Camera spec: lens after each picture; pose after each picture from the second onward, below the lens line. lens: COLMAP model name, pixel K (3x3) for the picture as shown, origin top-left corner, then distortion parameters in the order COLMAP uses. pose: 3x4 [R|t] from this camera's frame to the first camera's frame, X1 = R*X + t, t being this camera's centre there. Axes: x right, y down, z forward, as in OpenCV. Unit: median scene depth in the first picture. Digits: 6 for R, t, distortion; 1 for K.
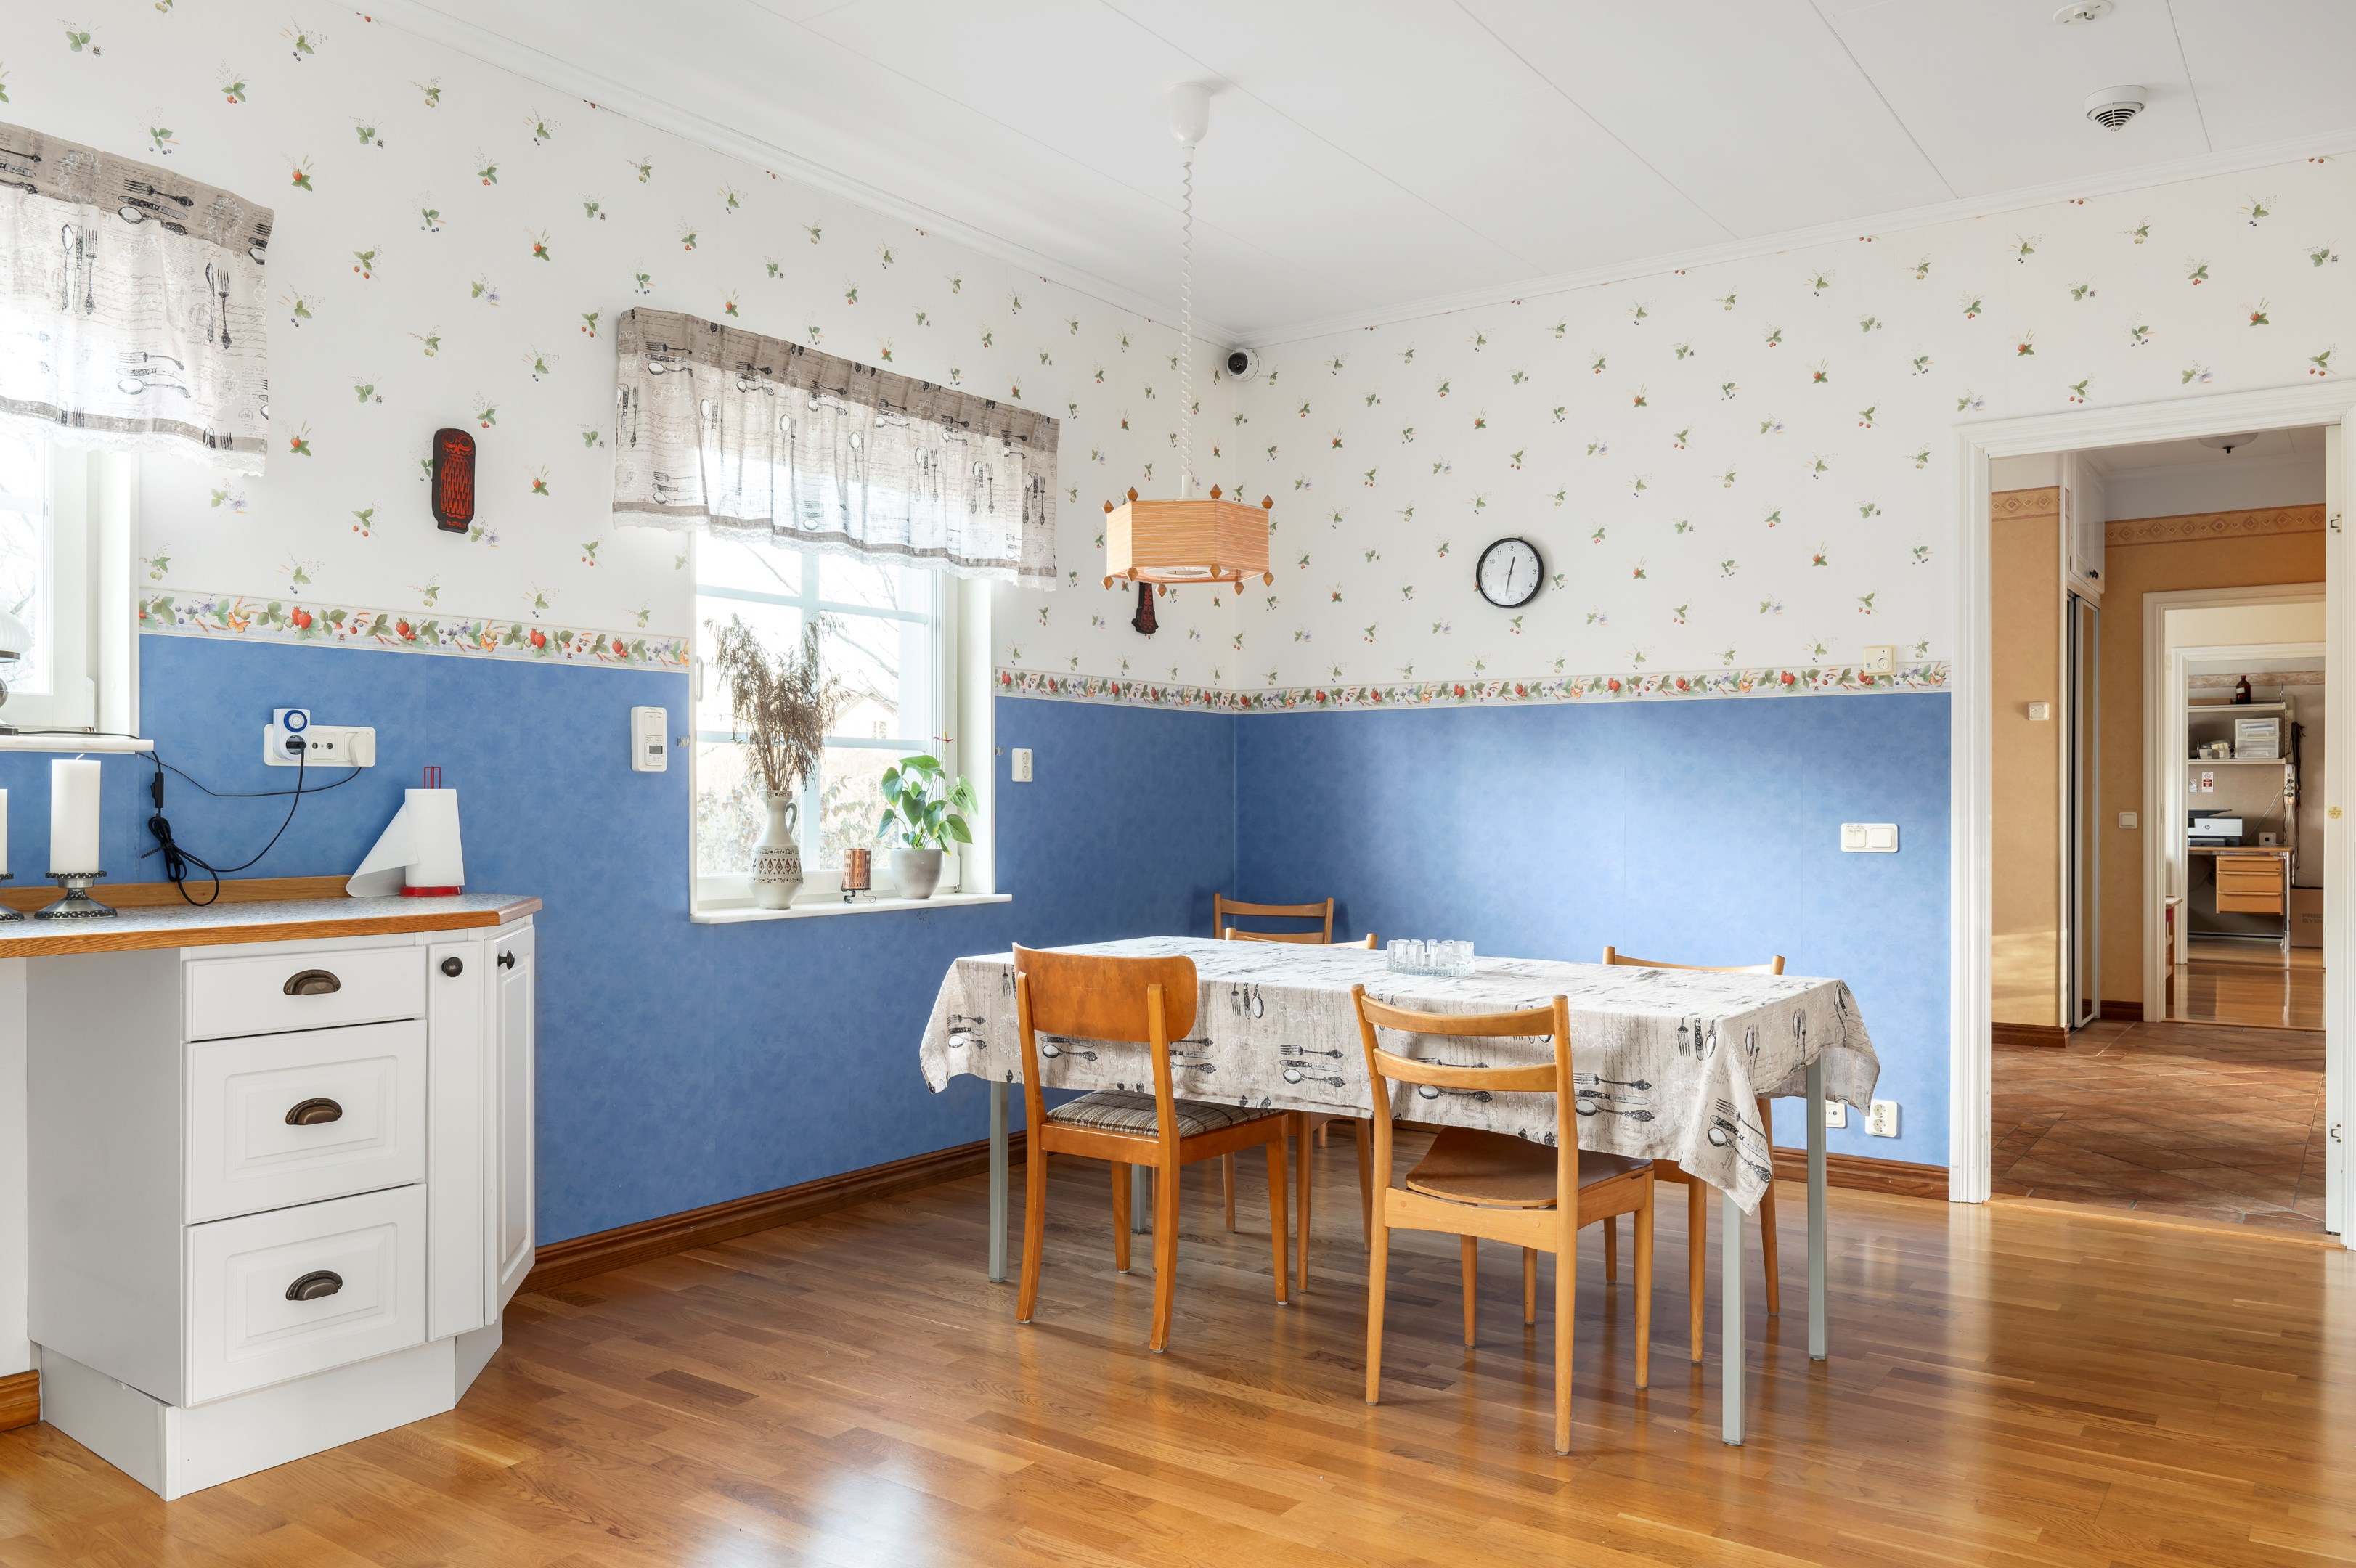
lens RADIAL K [[1693.5, 0, 1170.8], [0, 1693.5, 792.3], [0, 0, 1]] dist [-0.003076, -0.010428]
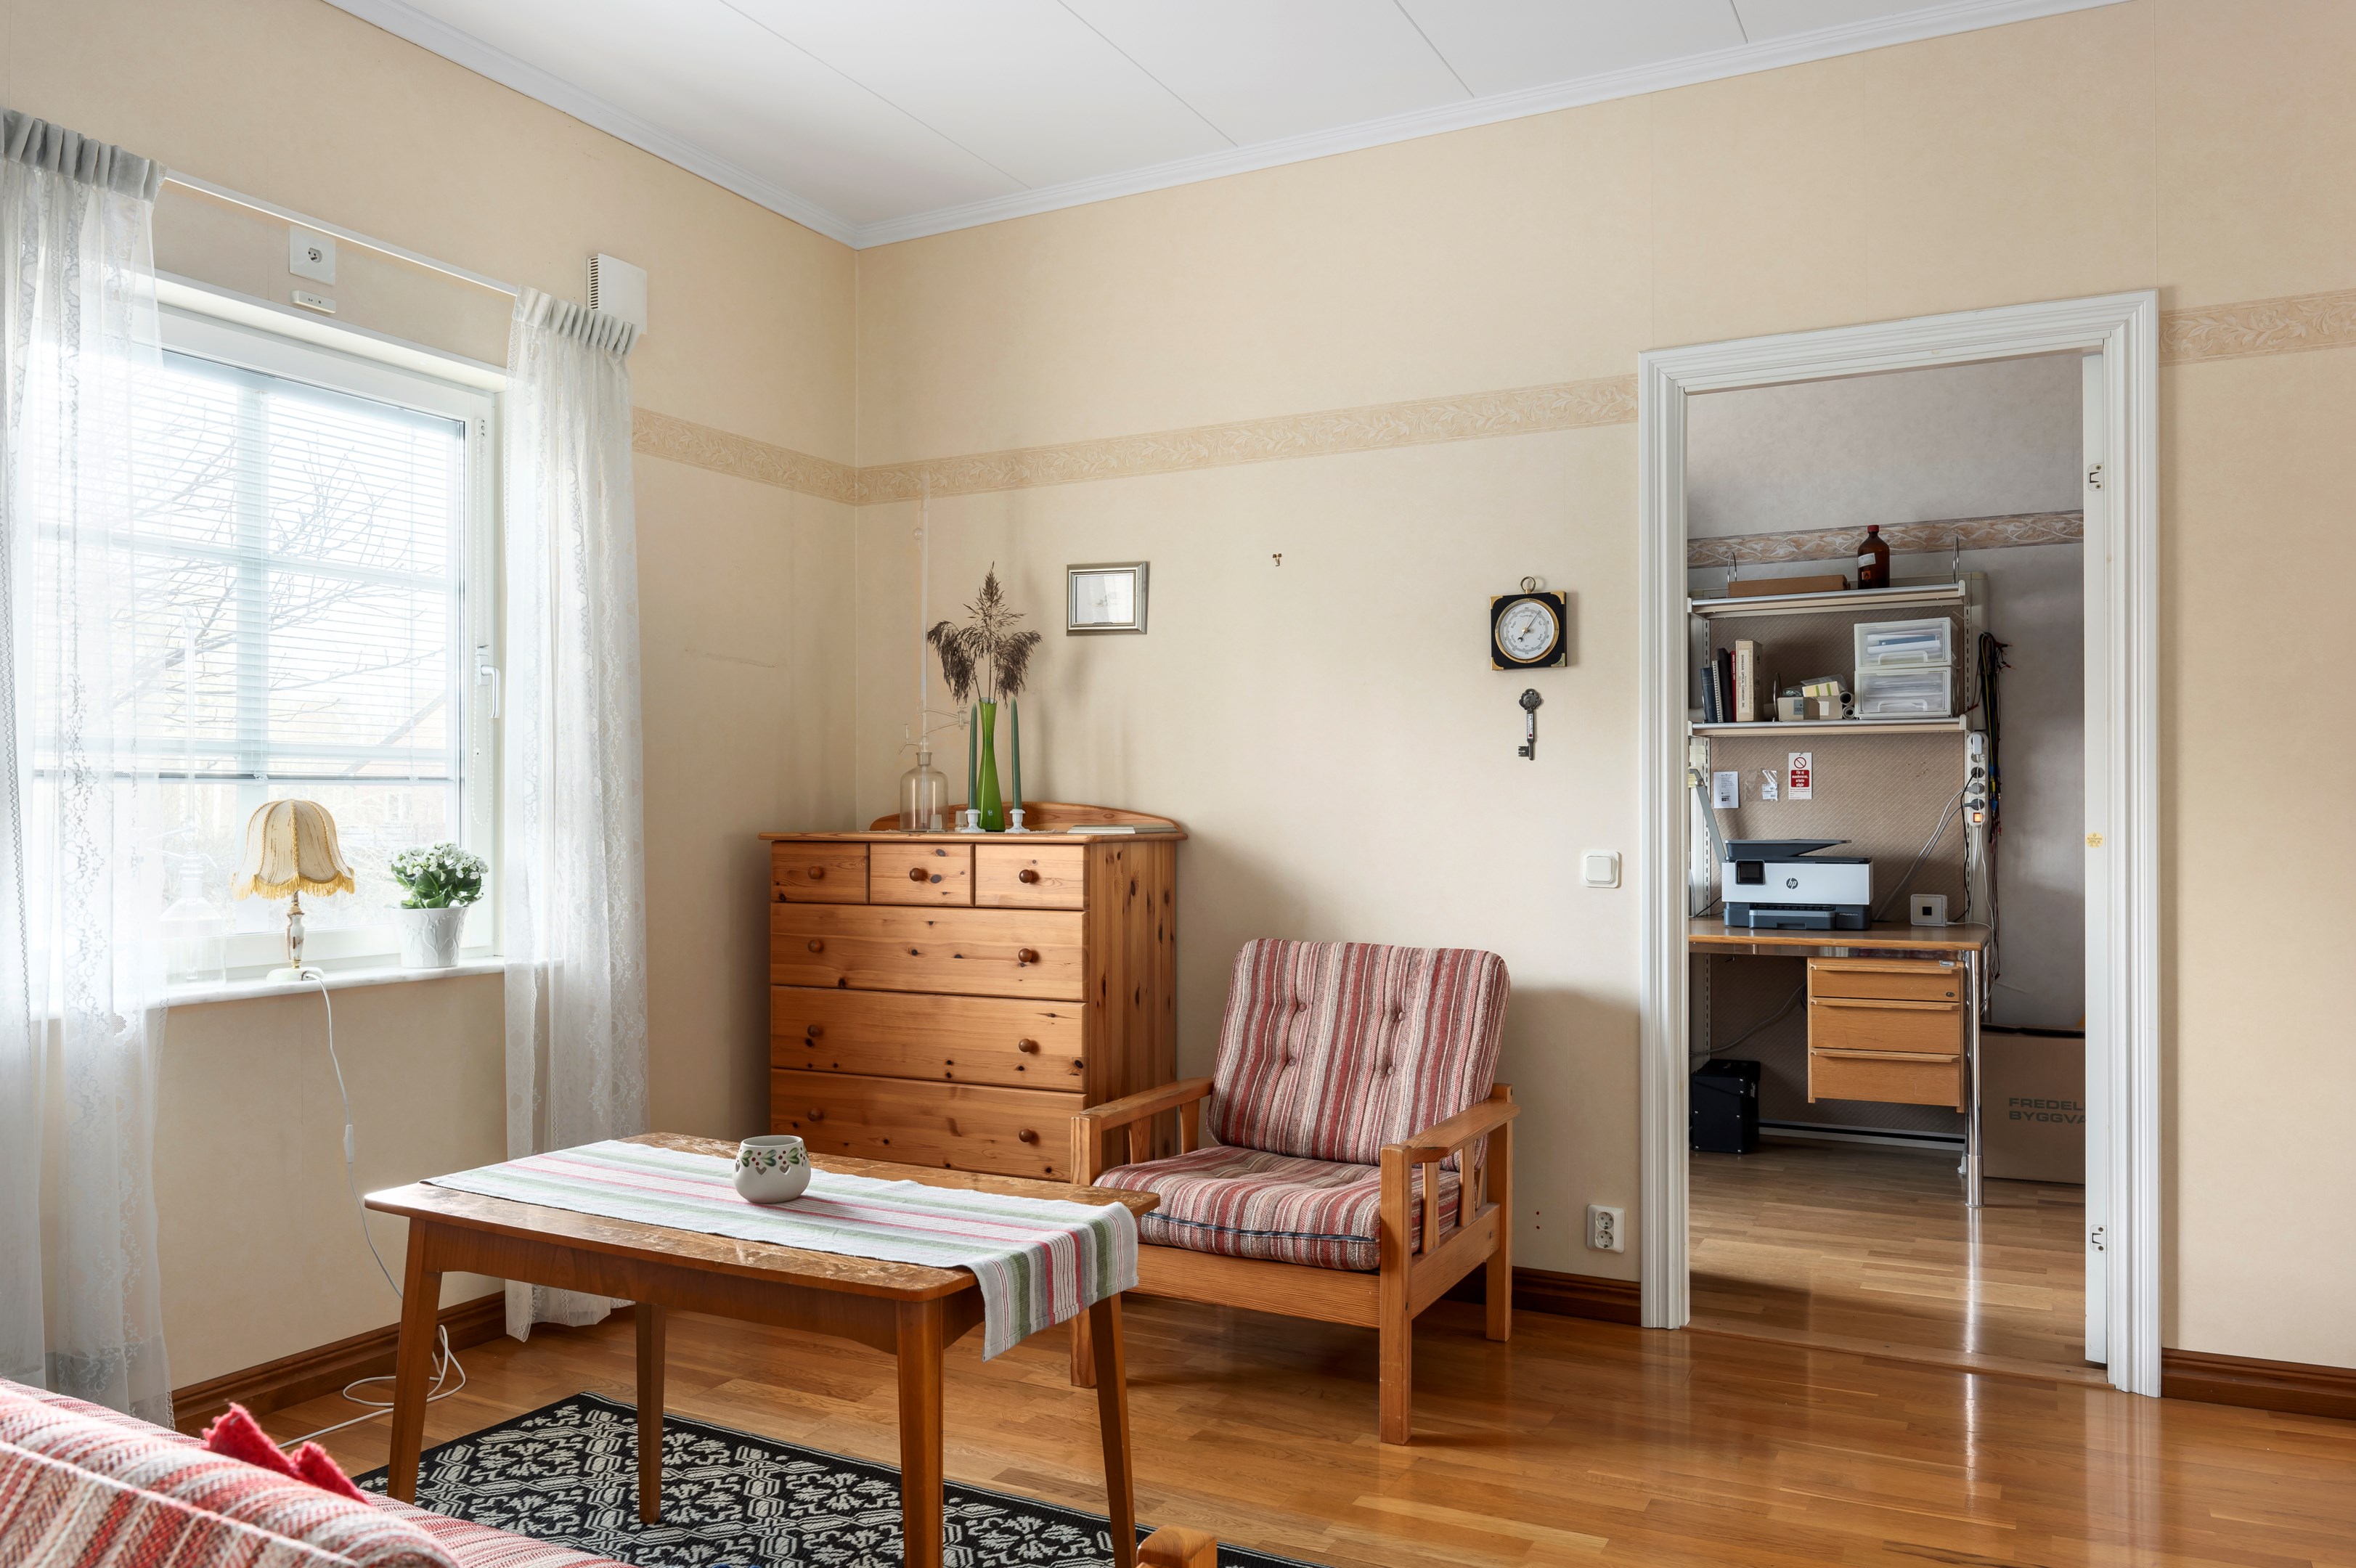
lens RADIAL K [[1729.3, 0, 1179.3], [0, 1729.3, 779.8], [0, 0, 1]] dist [-0.029932, -0.003908]
pose [[0.994009, -0.003963, 0.109228, 0.201398], [0.005454, 0.999896, -0.013356, -0.000059], [-0.109164, 0.013872, 0.993927, 0.286914]]
